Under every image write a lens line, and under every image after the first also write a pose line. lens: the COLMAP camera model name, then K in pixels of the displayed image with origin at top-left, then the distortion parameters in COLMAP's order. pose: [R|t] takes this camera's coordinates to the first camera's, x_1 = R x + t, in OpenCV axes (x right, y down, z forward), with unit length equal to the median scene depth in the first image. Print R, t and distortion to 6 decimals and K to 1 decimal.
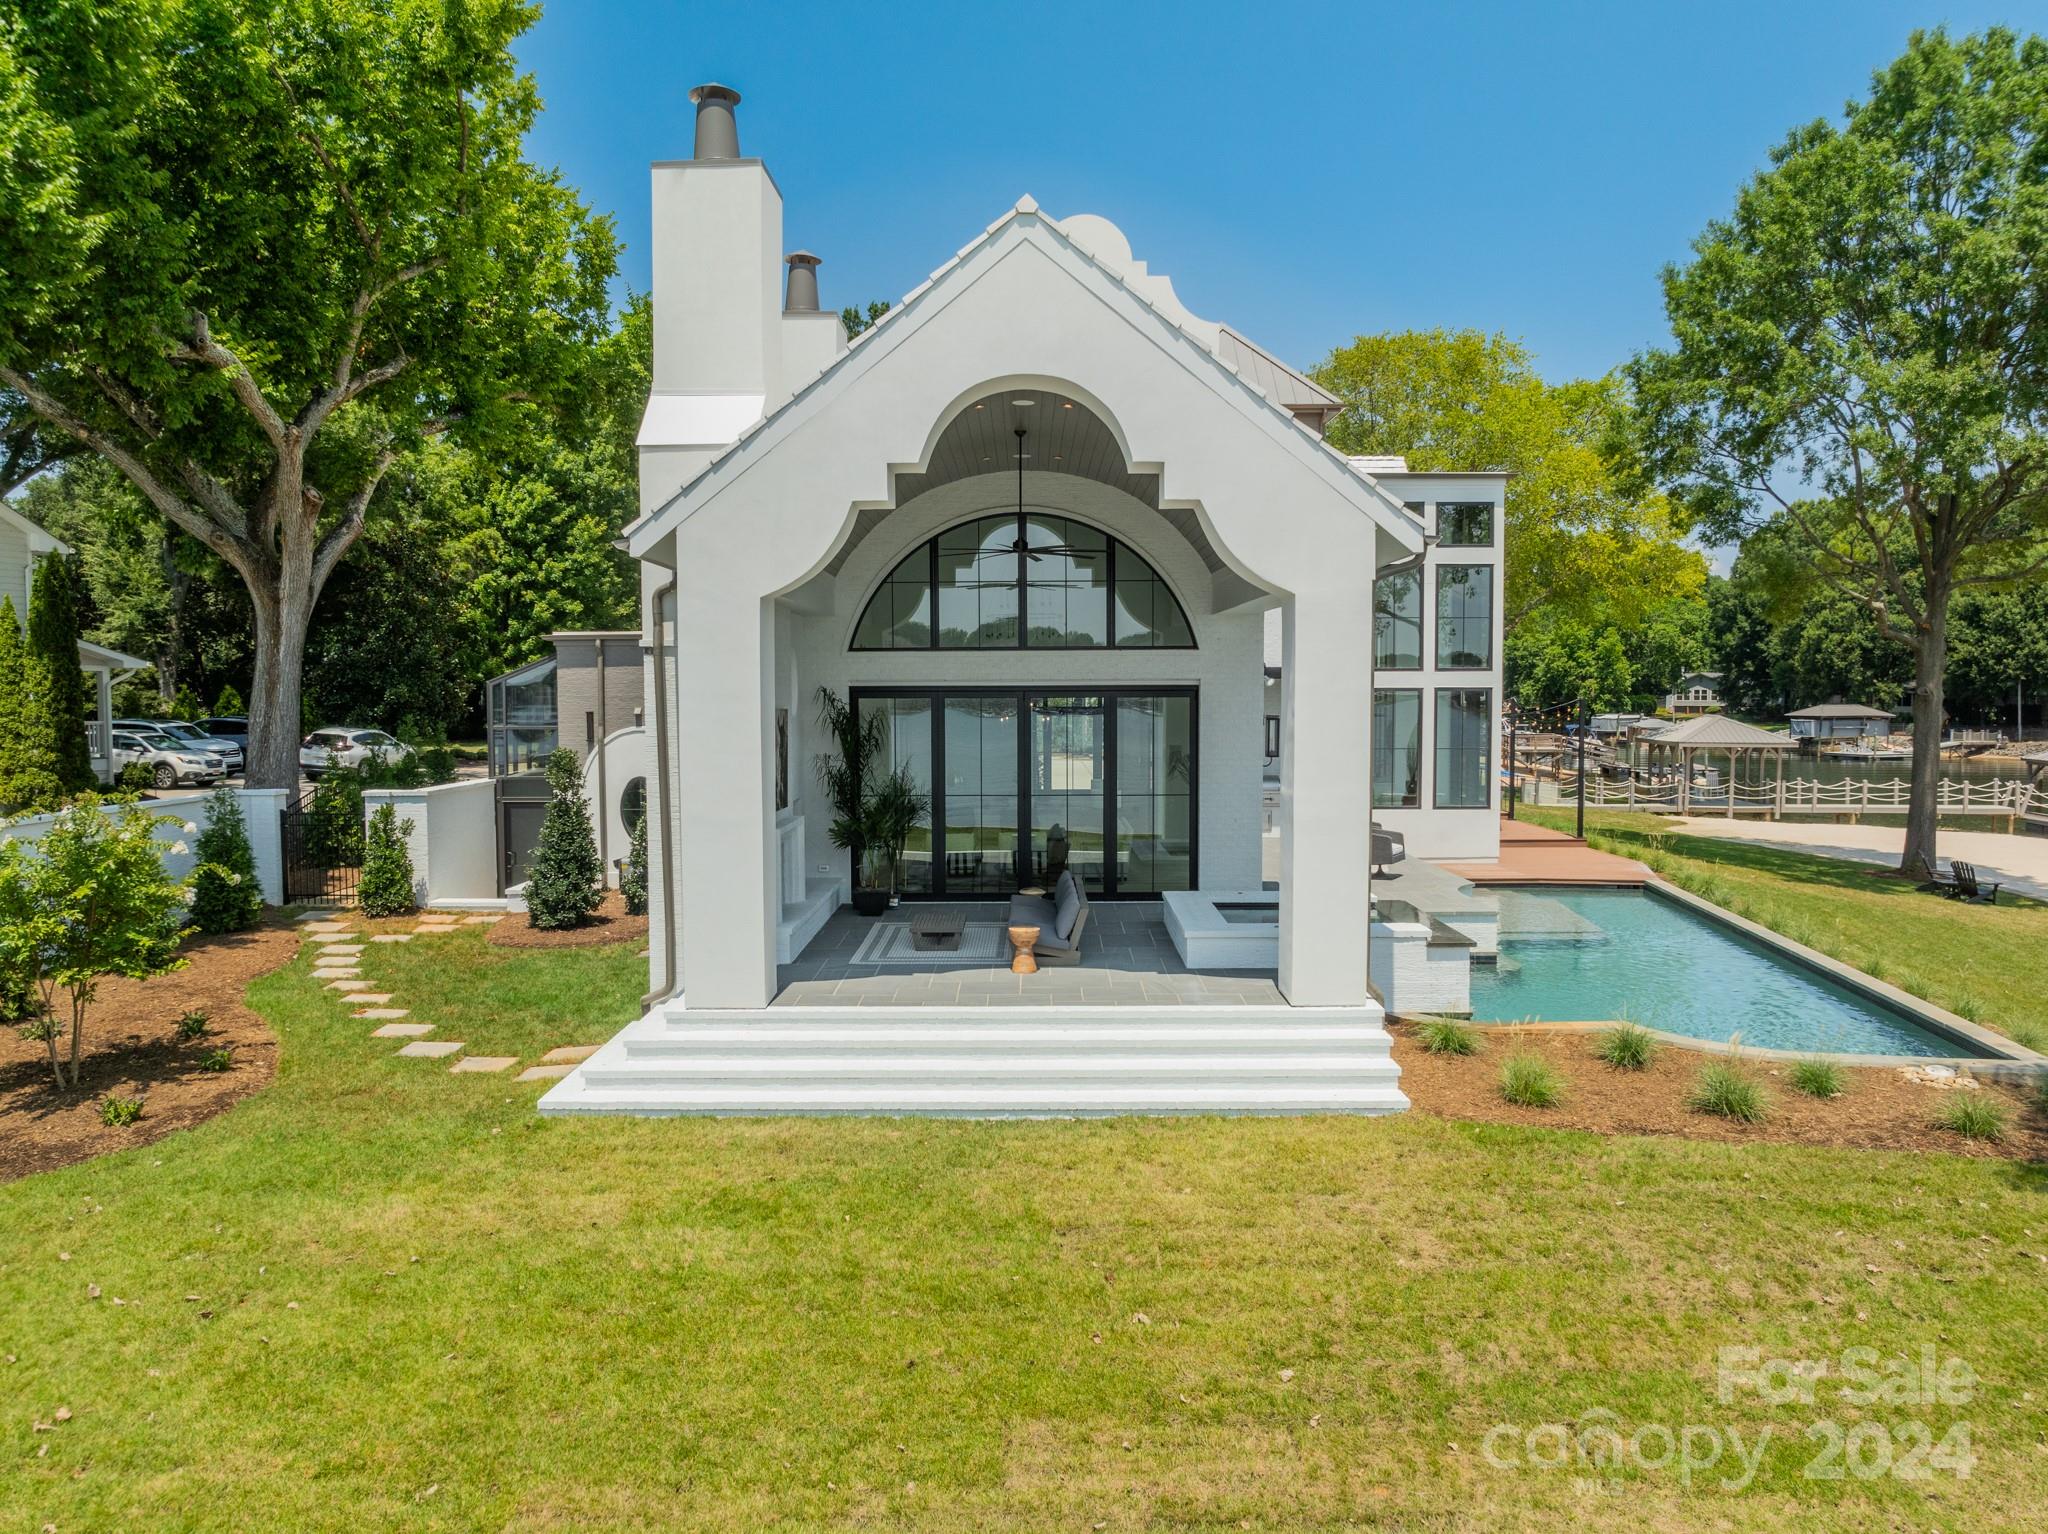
lens RADIAL K [[1450.0, 0, 1024.0], [0, 1450.0, 767.0], [0, 0, 1]] dist [-0.033660, -0.004272]
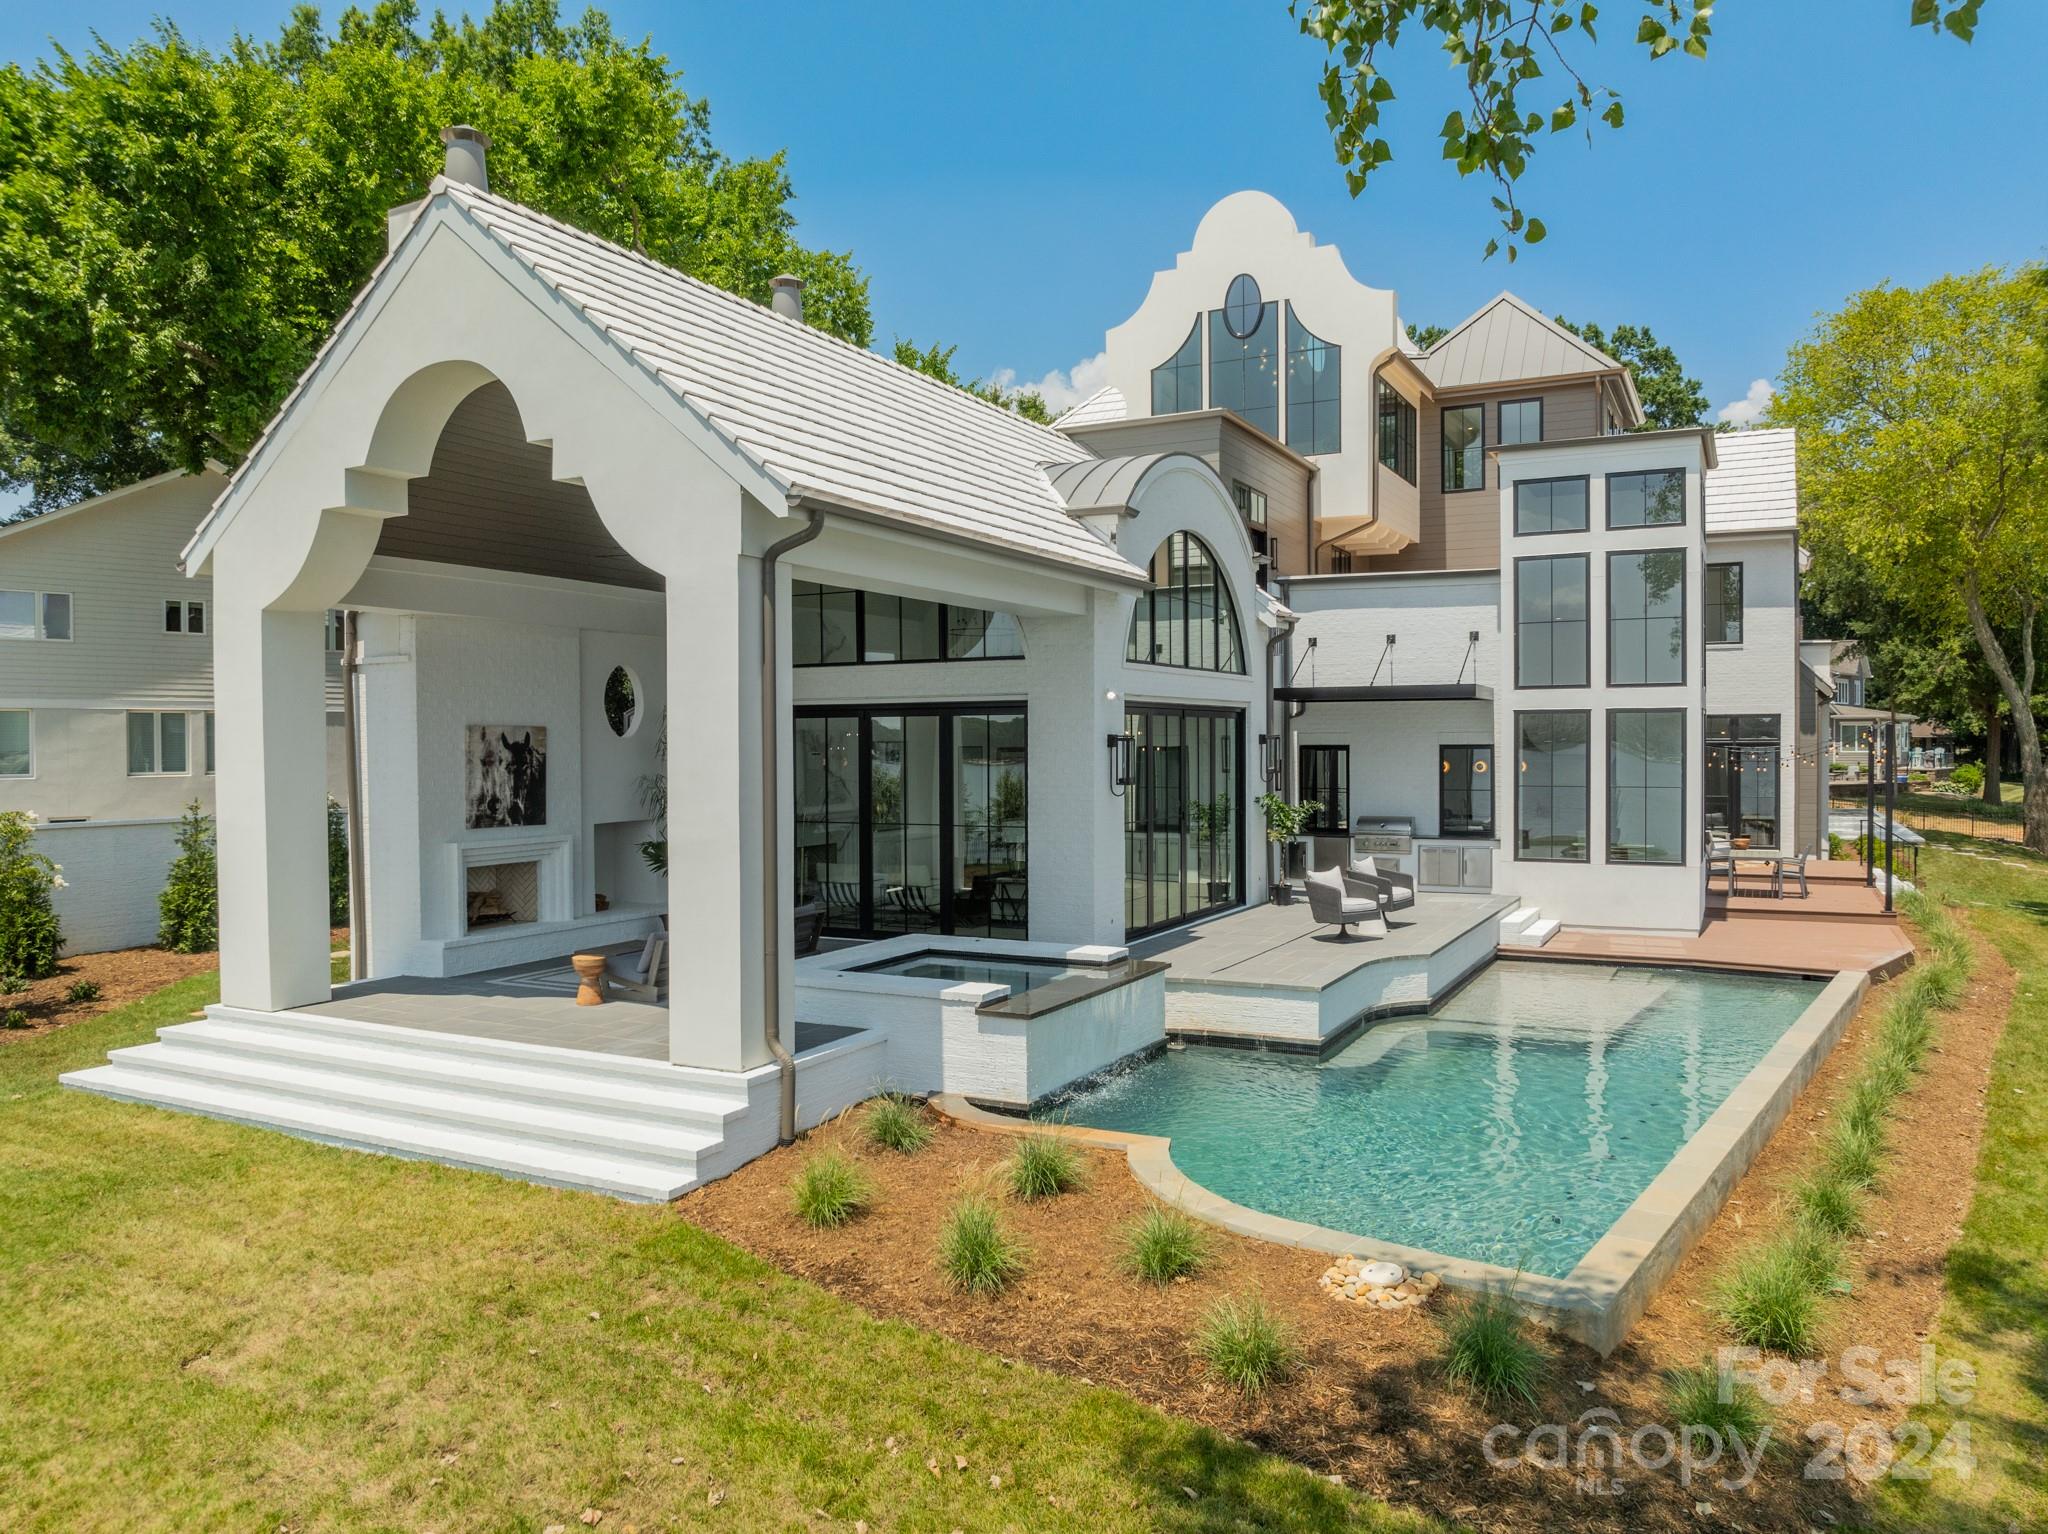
lens RADIAL K [[1442.7, 0, 1024.0], [0, 1442.7, 767.0], [0, 0, 1]] dist [-0.034462, -0.003391]
pose [[0.888533, 0.004886, -0.458787, 0.762186], [-0.020569, 0.999362, -0.029193, 0.012701], [0.458352, 0.035376, 0.888067, 0.348910]]
